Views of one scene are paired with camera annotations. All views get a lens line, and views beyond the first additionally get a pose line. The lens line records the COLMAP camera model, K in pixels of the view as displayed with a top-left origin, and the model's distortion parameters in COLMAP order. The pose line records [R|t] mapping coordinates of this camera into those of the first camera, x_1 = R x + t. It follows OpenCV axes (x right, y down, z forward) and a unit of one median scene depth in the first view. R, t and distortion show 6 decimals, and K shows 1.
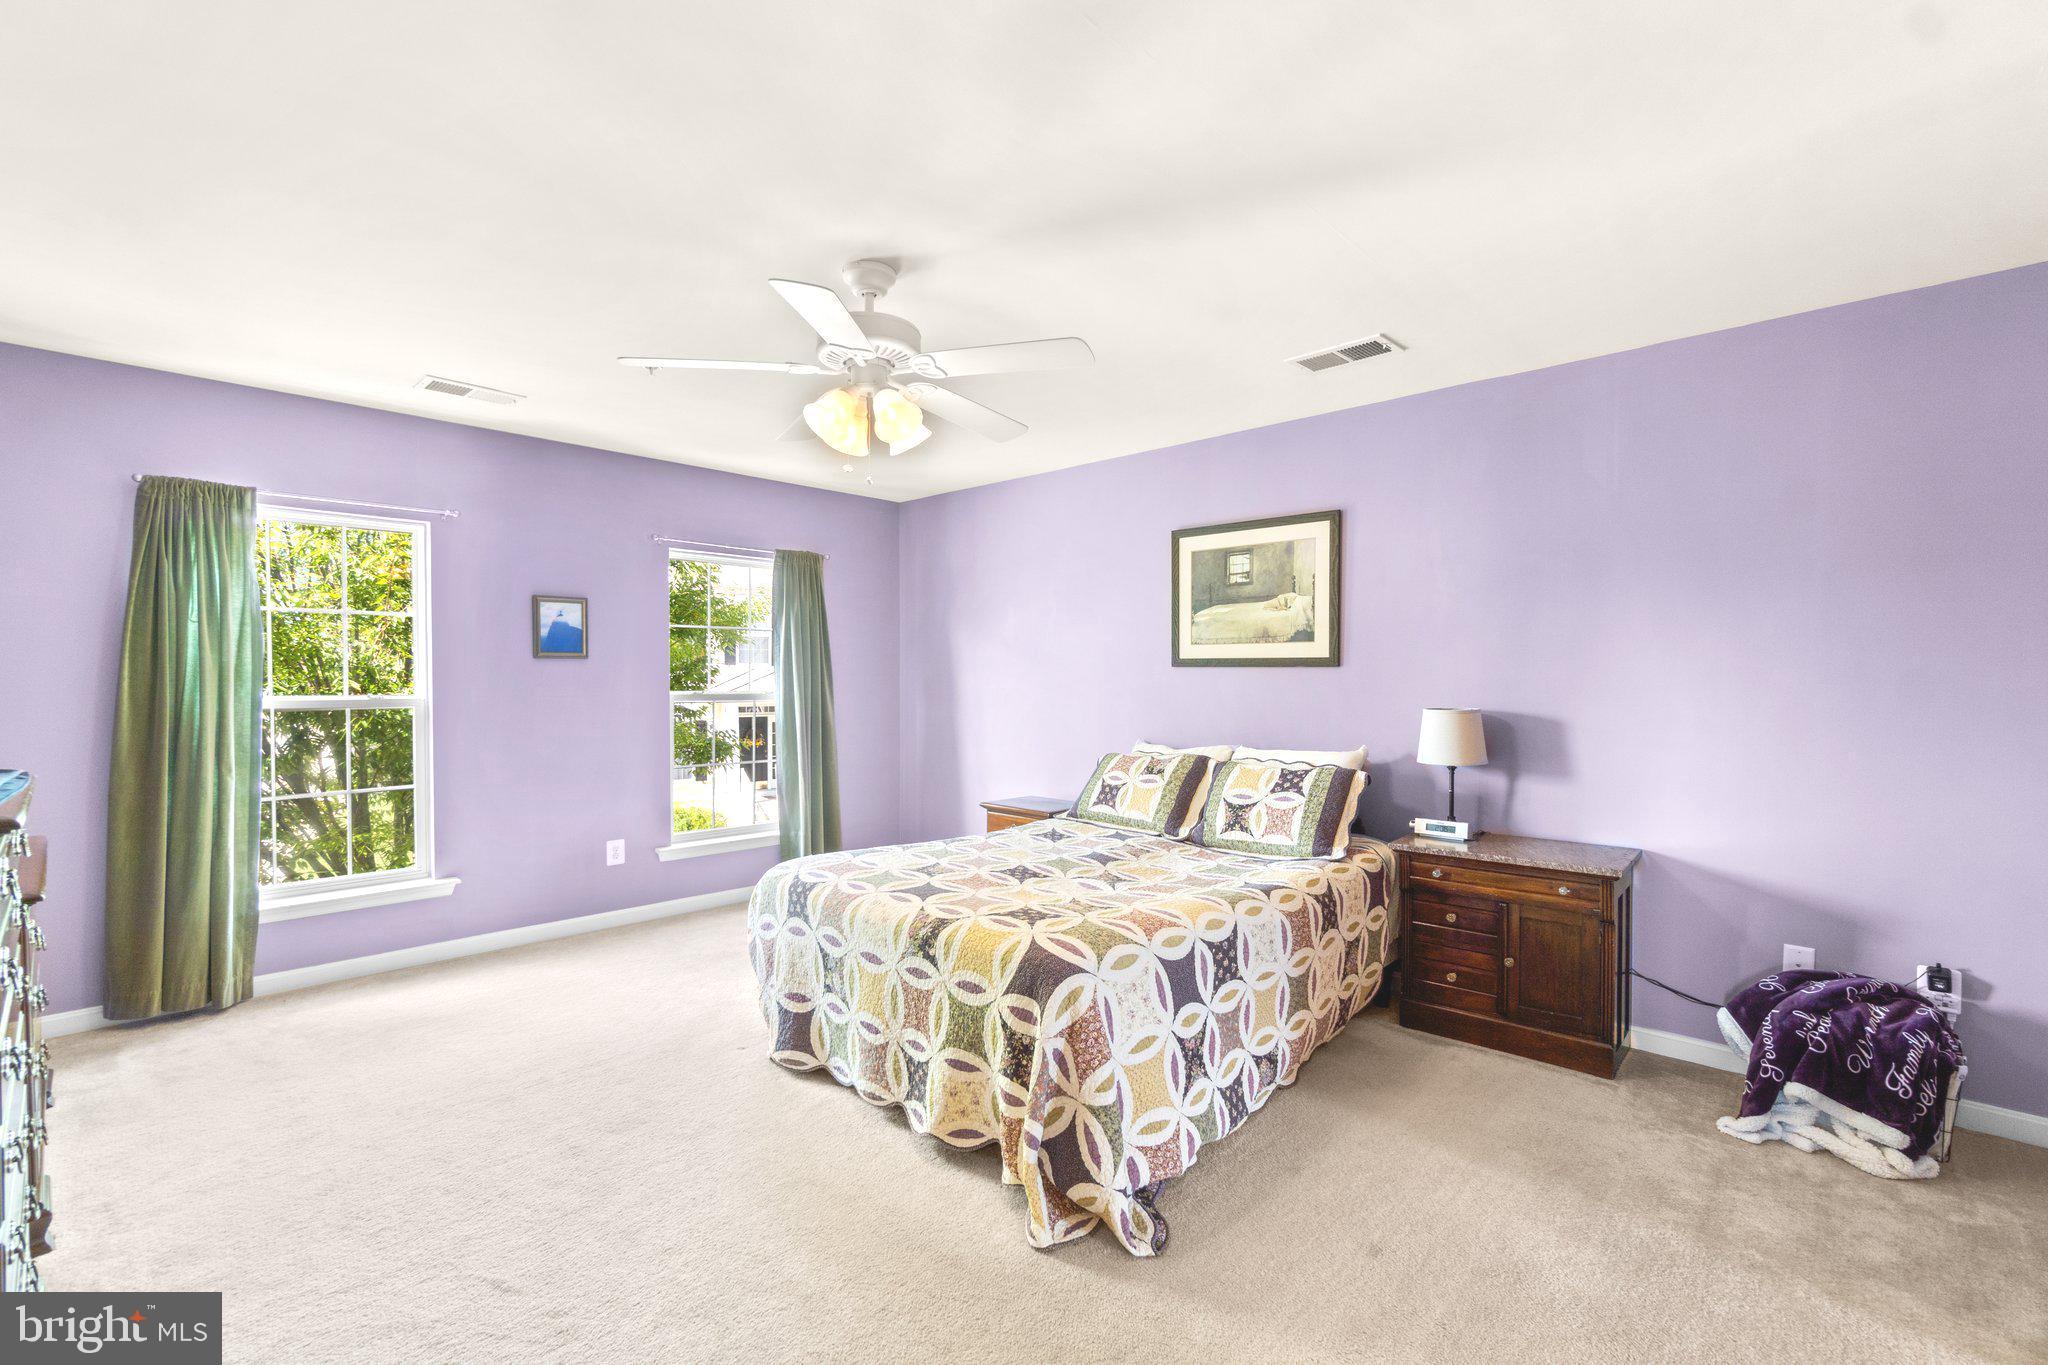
lens RADIAL K [[883.7, 0, 1021.4], [0, 883.7, 683.2], [0, 0, 1]] dist [-0.002907, -0.000047]
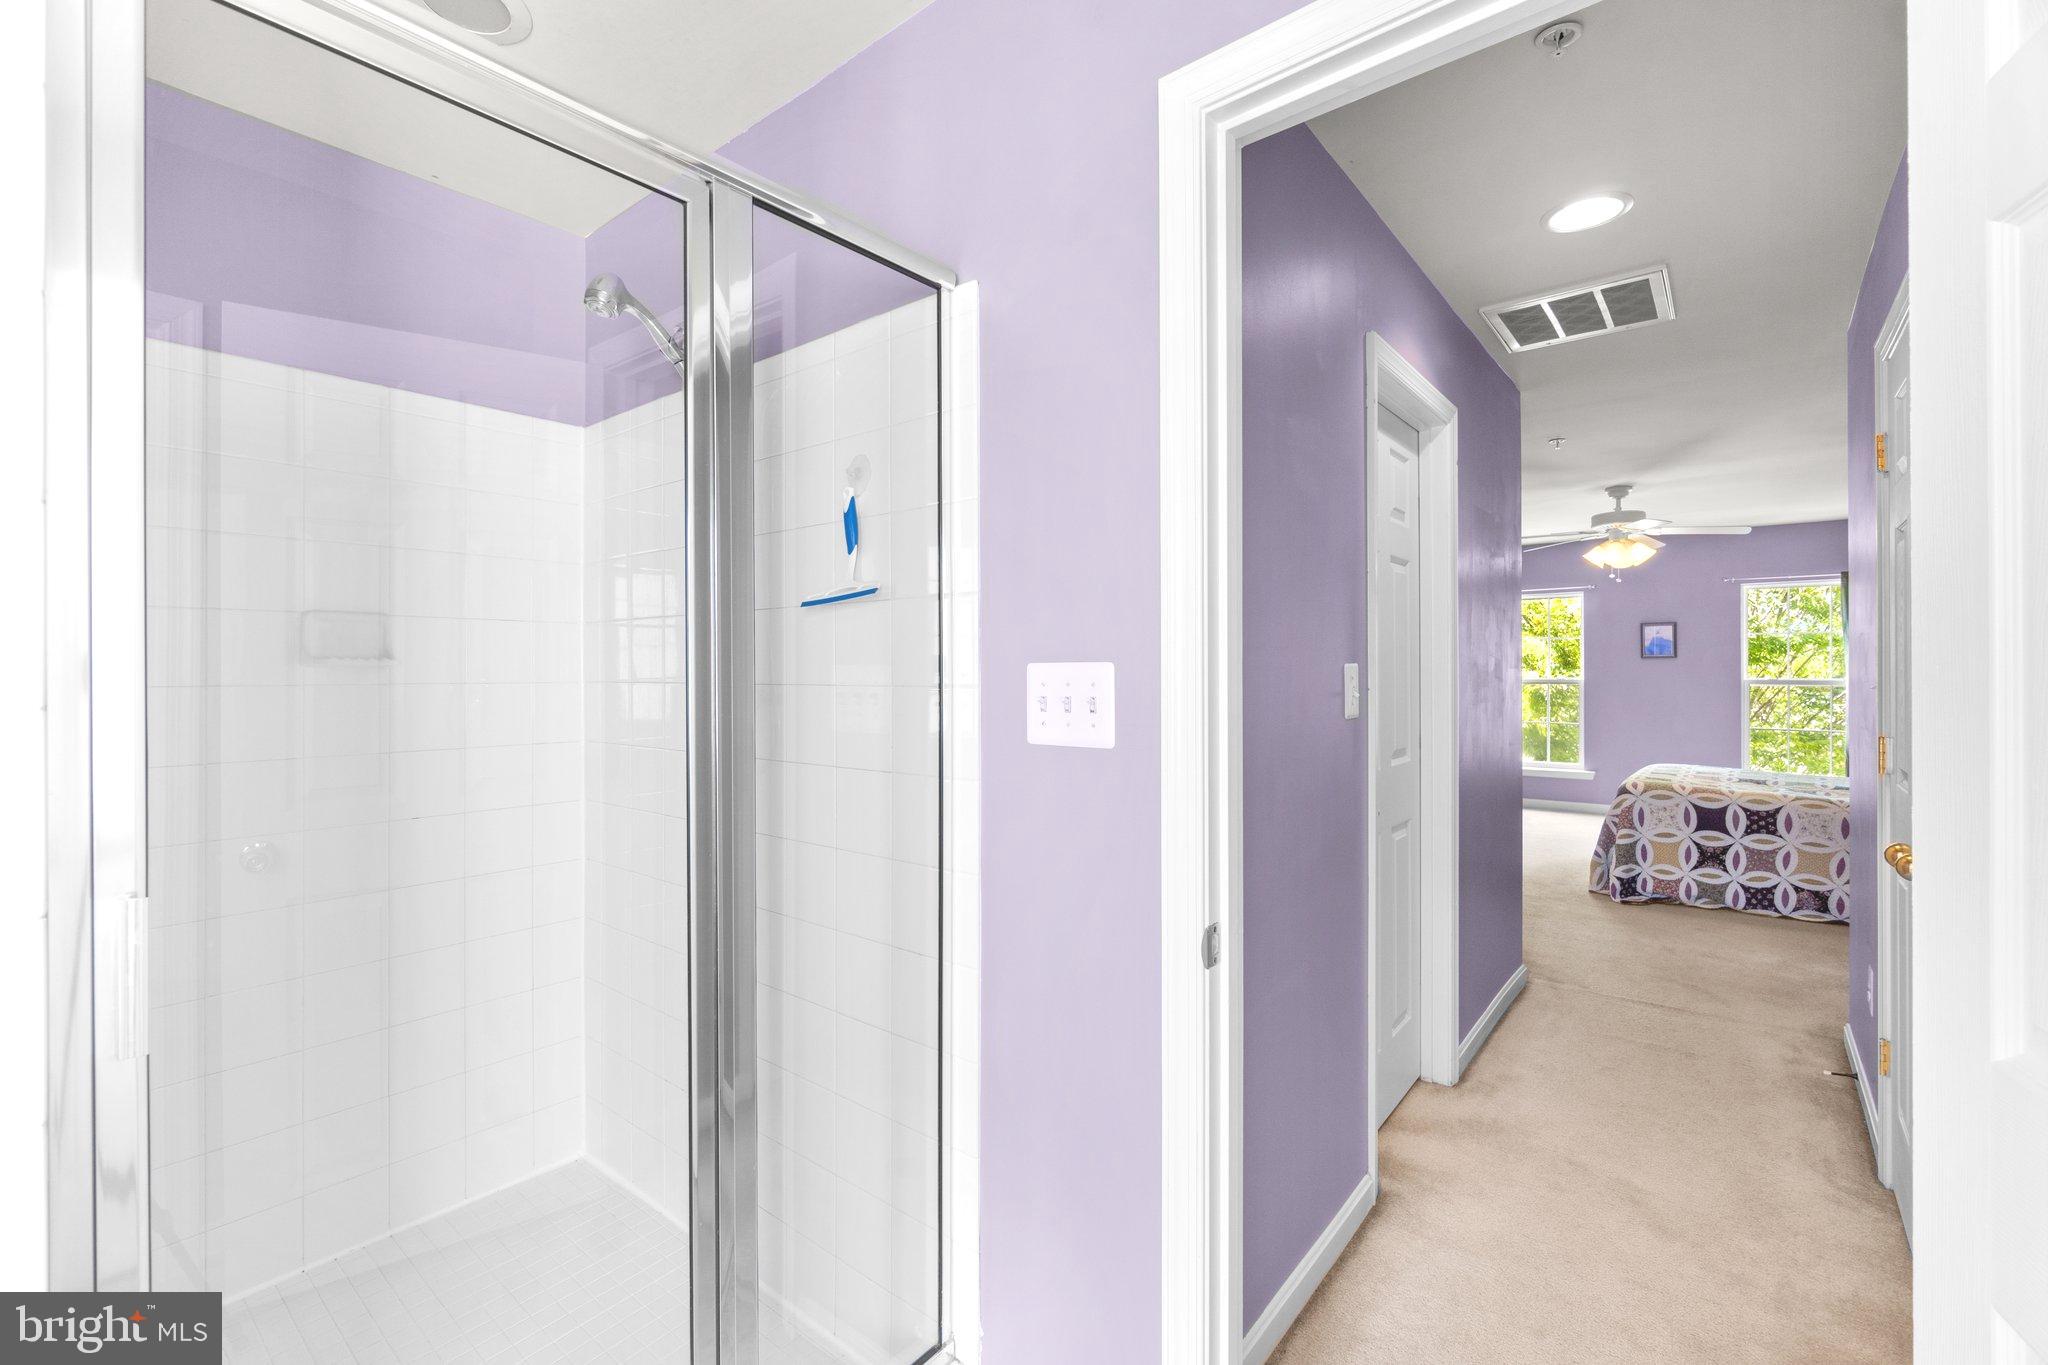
lens RADIAL K [[883.7, 0, 1021.4], [0, 883.7, 683.2], [0, 0, 1]] dist [-0.002907, -0.000047]
pose [[0.077171, 0.011947, -0.996946, 1.934464], [-0.004771, 0.999921, 0.011613, 0.012855], [0.997006, 0.003861, 0.077222, -0.672103]]
